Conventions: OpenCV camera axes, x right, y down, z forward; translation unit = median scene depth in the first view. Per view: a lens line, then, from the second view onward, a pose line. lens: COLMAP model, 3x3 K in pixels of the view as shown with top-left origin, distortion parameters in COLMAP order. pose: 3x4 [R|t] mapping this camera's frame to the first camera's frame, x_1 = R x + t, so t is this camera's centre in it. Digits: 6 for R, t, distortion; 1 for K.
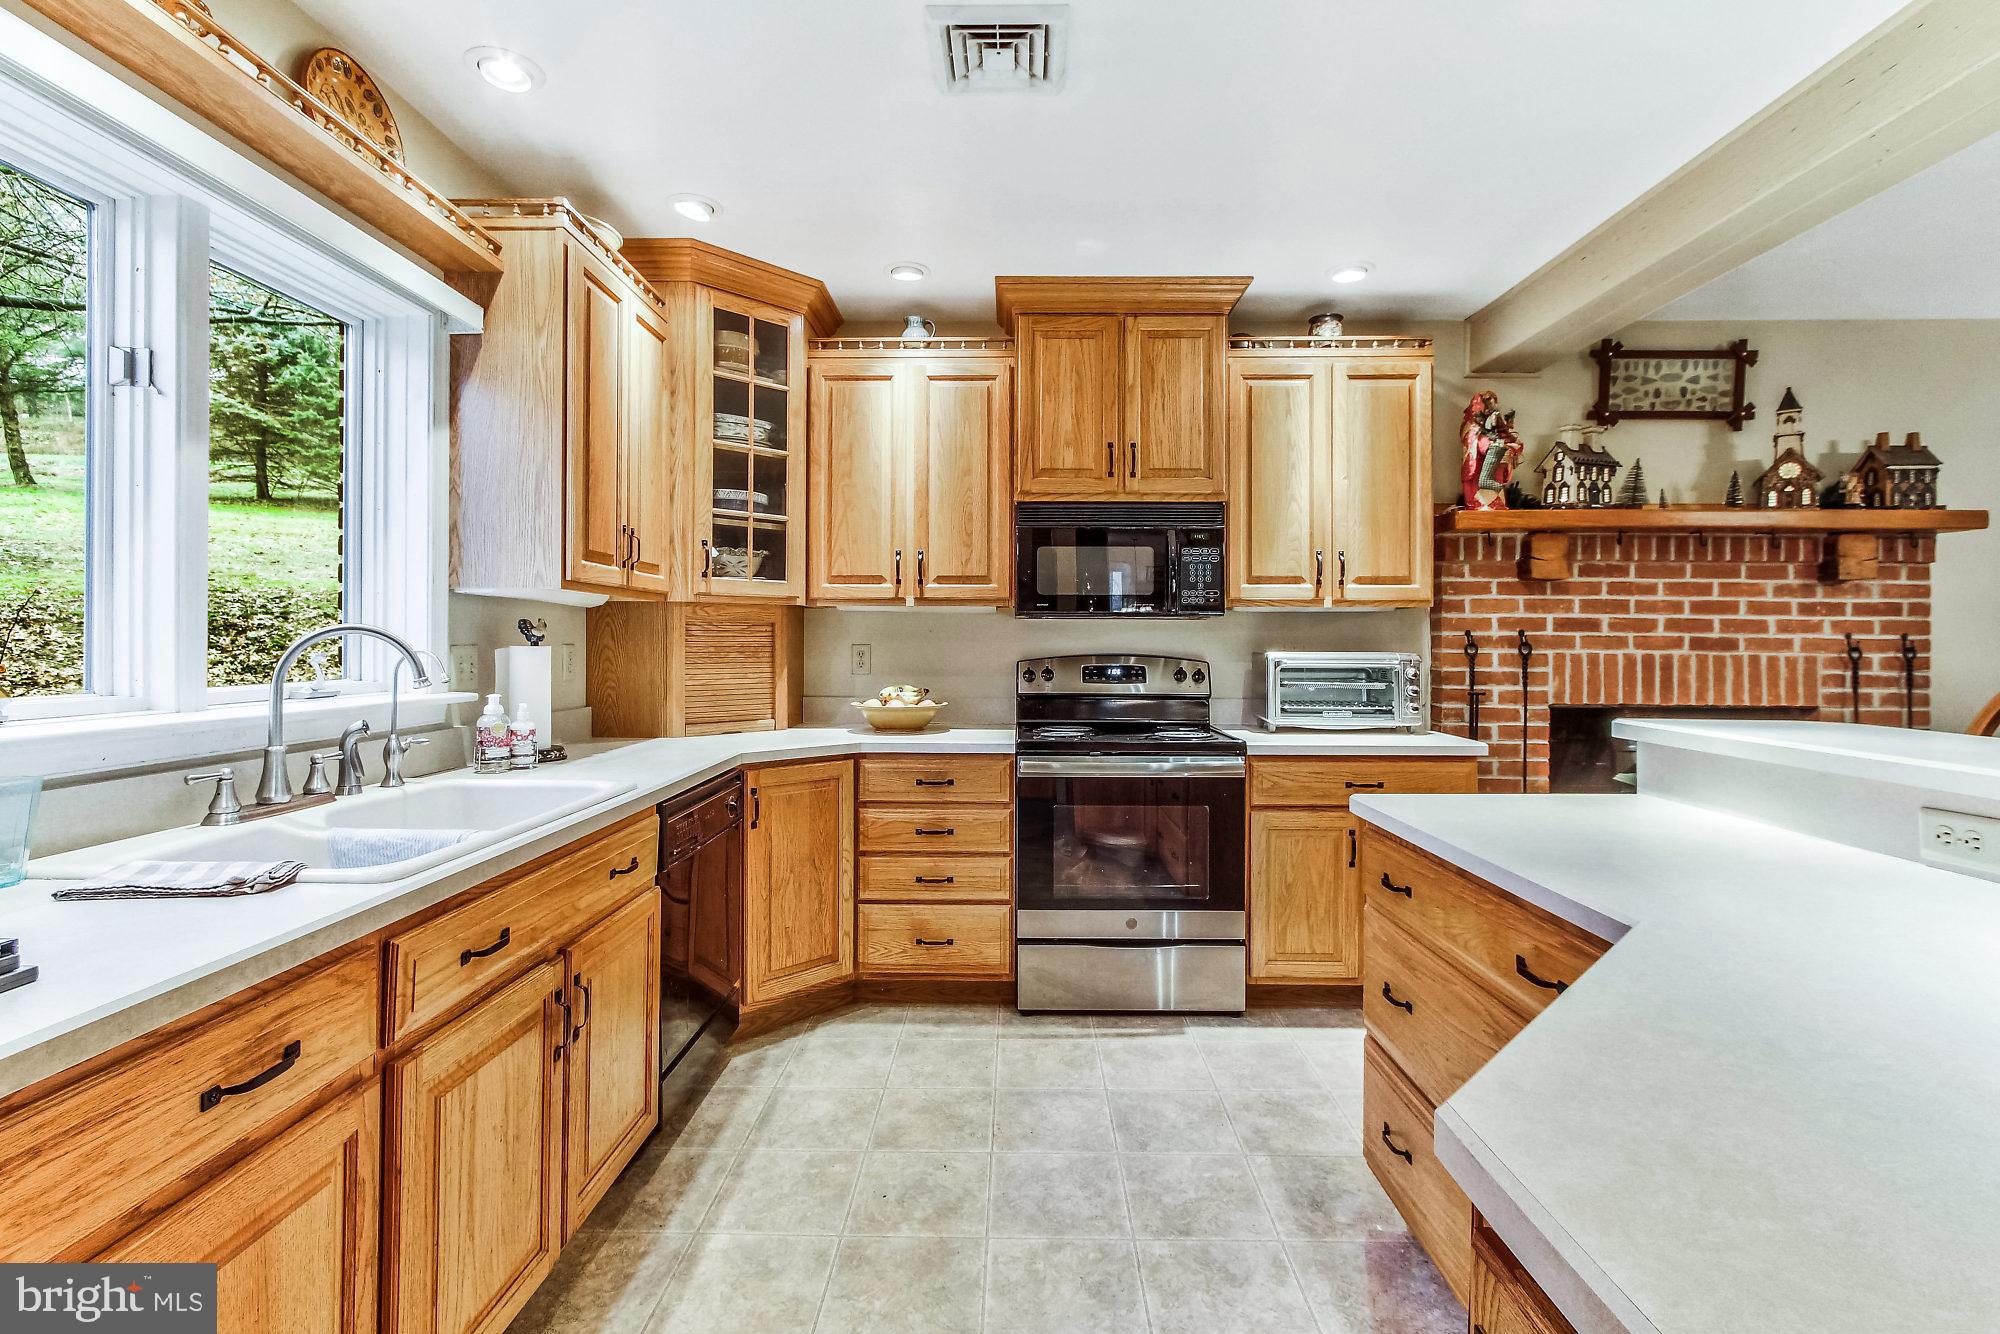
lens RADIAL K [[899.3, 0, 1009.7], [0, 899.3, 636.9], [0, 0, 1]] dist [-0.000823, -0.000185]
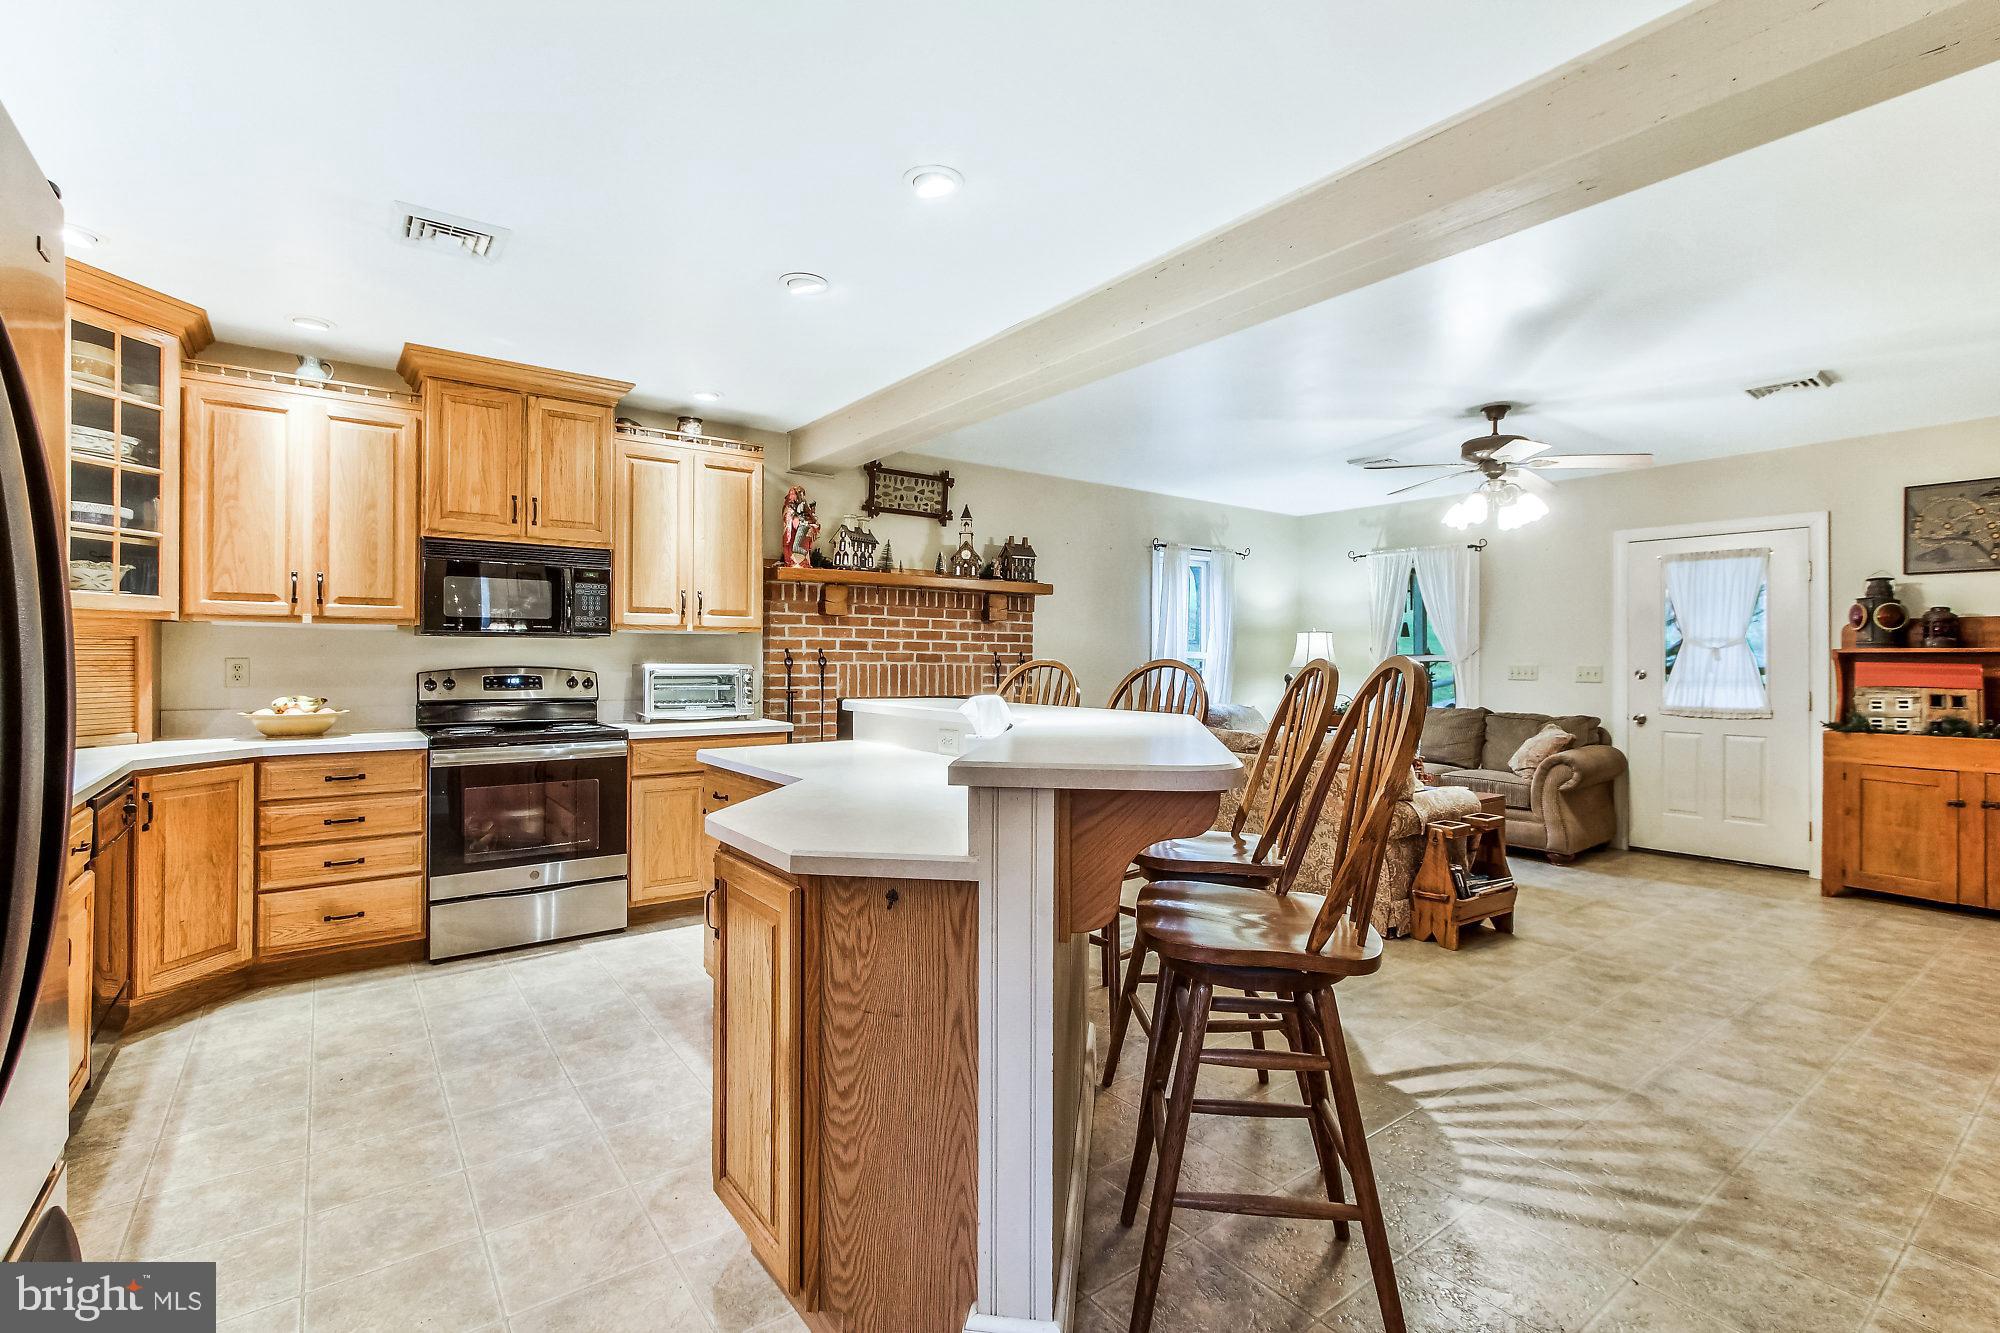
lens RADIAL K [[907.4, 0, 1003.1], [0, 907.4, 653.2], [0, 0, 1]] dist [-0.000241, 0.000353]
pose [[0.791049, 0.003660, 0.611742, -0.116717], [-0.005292, 0.999986, 0.000861, -0.003021], [-0.611730, -0.003918, 0.791057, -0.393689]]
